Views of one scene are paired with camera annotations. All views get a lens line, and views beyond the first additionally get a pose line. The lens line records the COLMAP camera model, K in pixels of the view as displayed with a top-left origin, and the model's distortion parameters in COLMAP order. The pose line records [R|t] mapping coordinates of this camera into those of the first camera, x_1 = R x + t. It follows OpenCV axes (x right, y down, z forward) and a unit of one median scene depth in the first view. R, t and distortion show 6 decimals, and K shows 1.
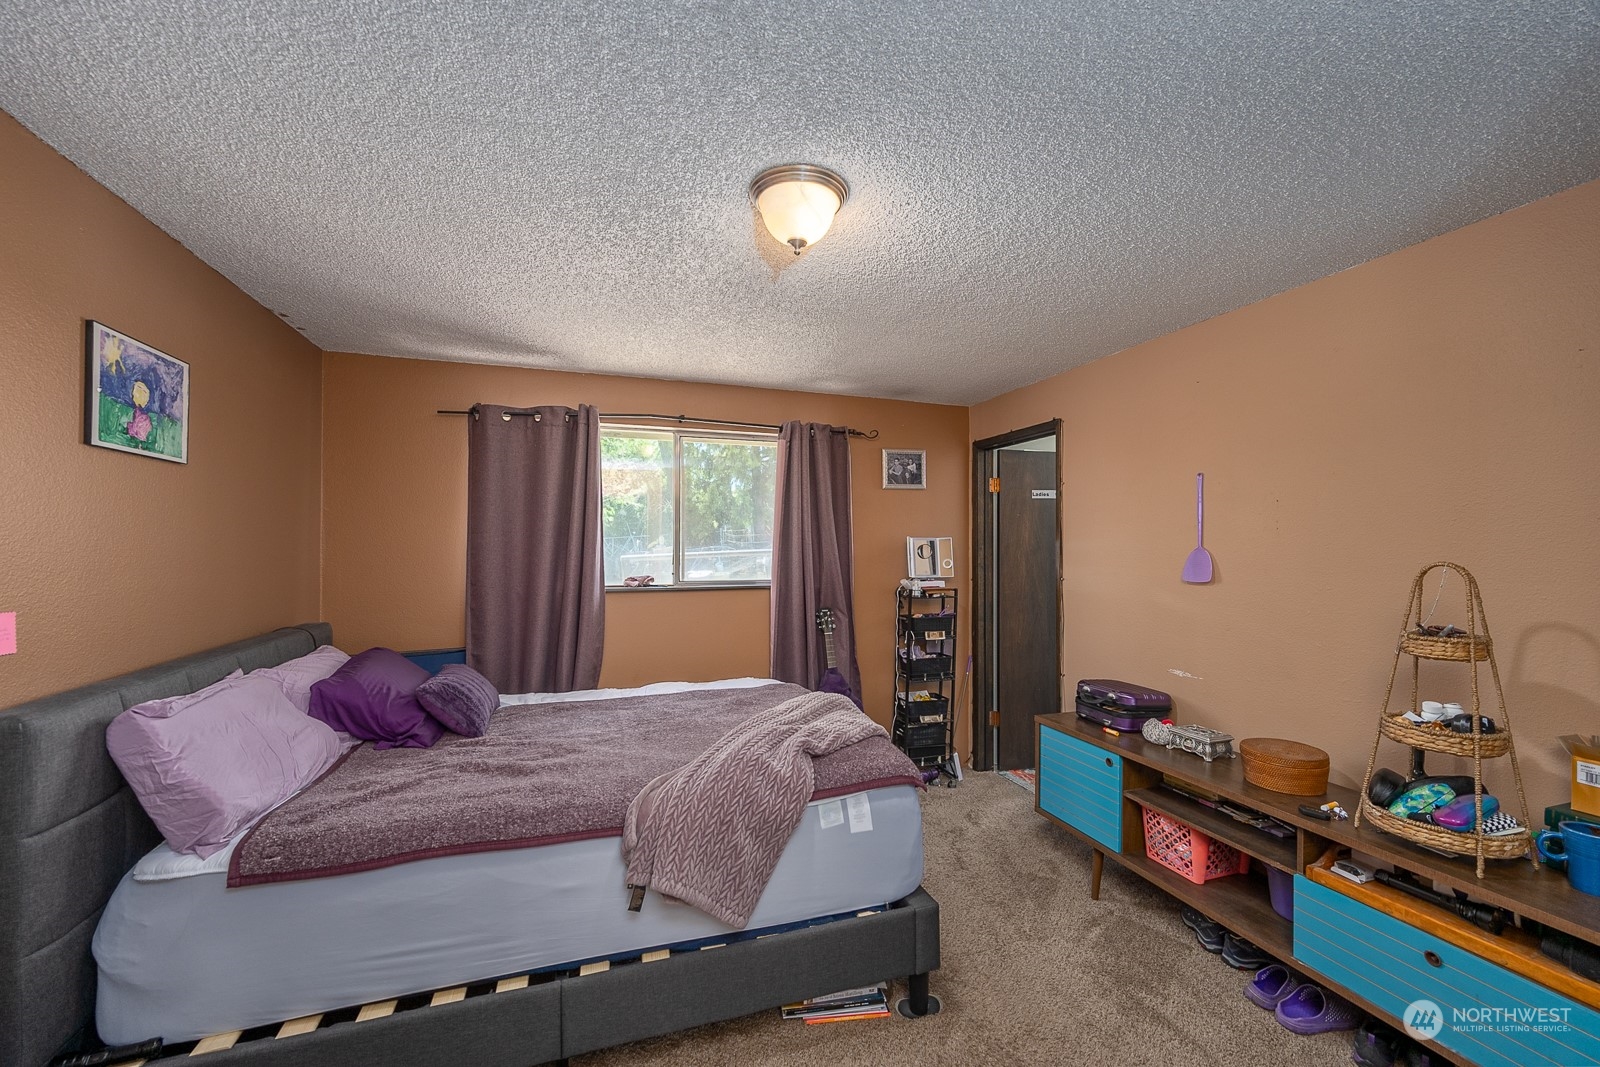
lens RADIAL K [[649.0, 0, 806.2], [0, 649.0, 538.9], [0, 0, 1]] dist [-0.001307, -0.000630]
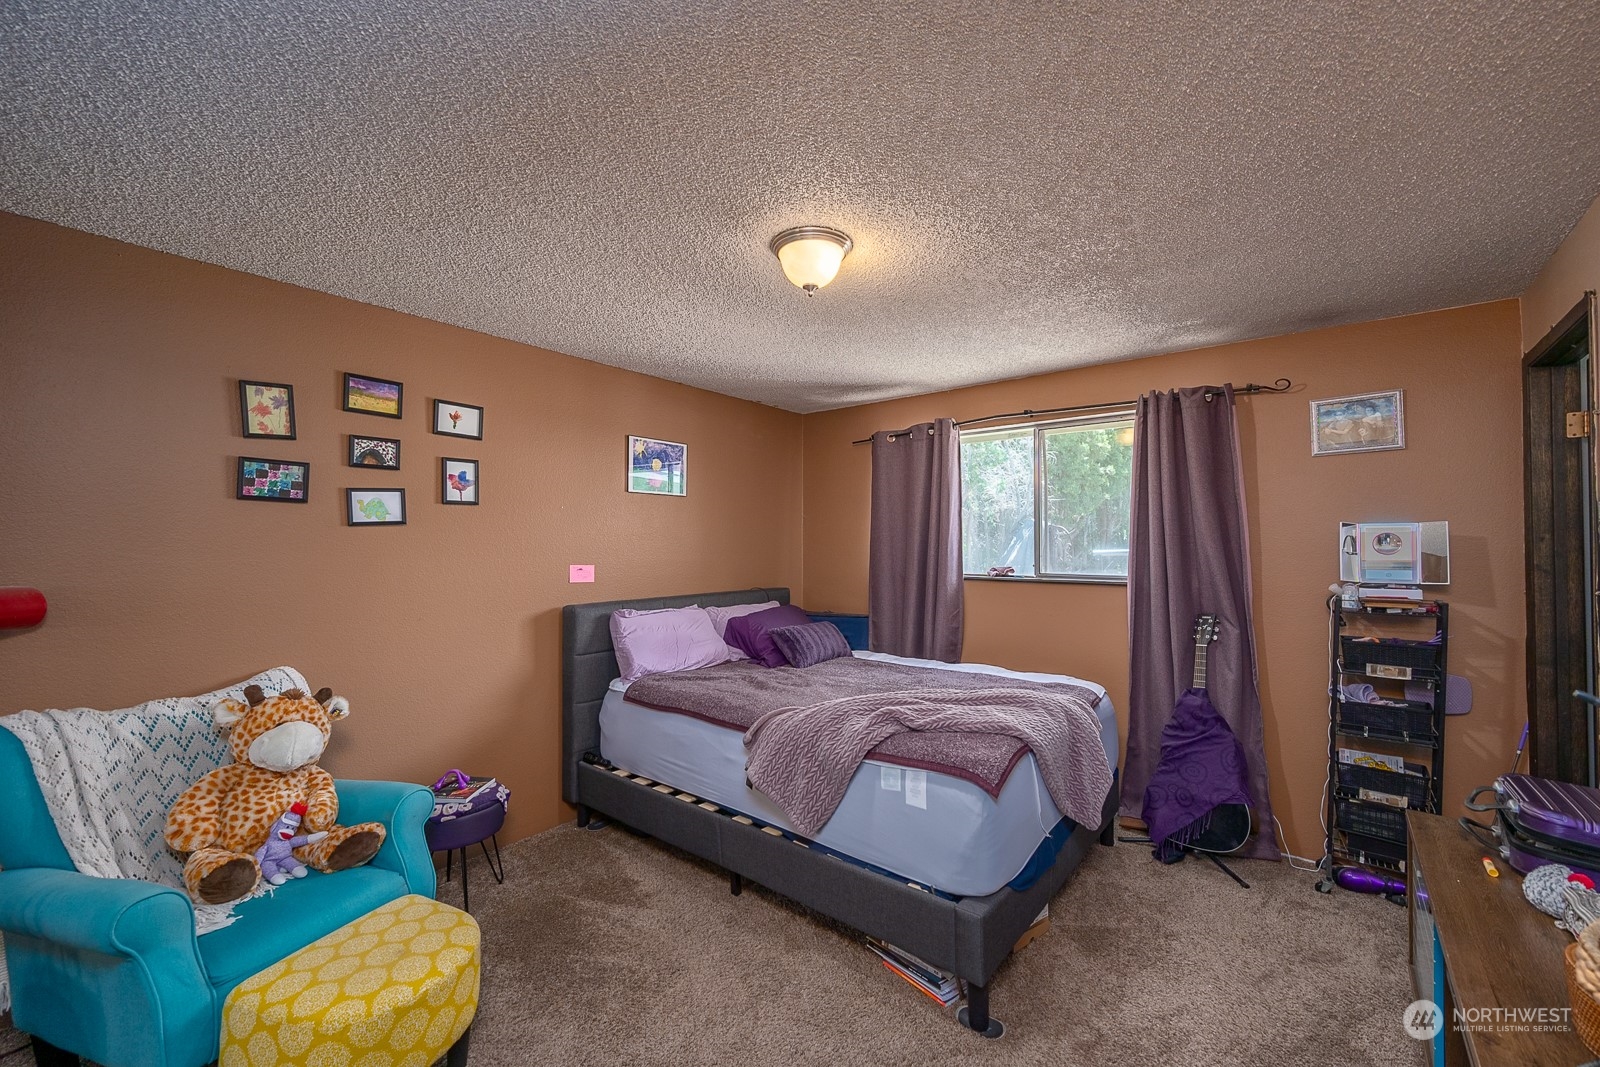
lens RADIAL K [[649.0, 0, 805.6], [0, 649.0, 531.5], [0, 0, 1]] dist [-0.001307, -0.000630]
pose [[0.518335, -0.019313, -0.854959, 0.754818], [0.008647, 0.999812, -0.017342, 0.022323], [0.855134, 0.001596, 0.518405, 0.260519]]
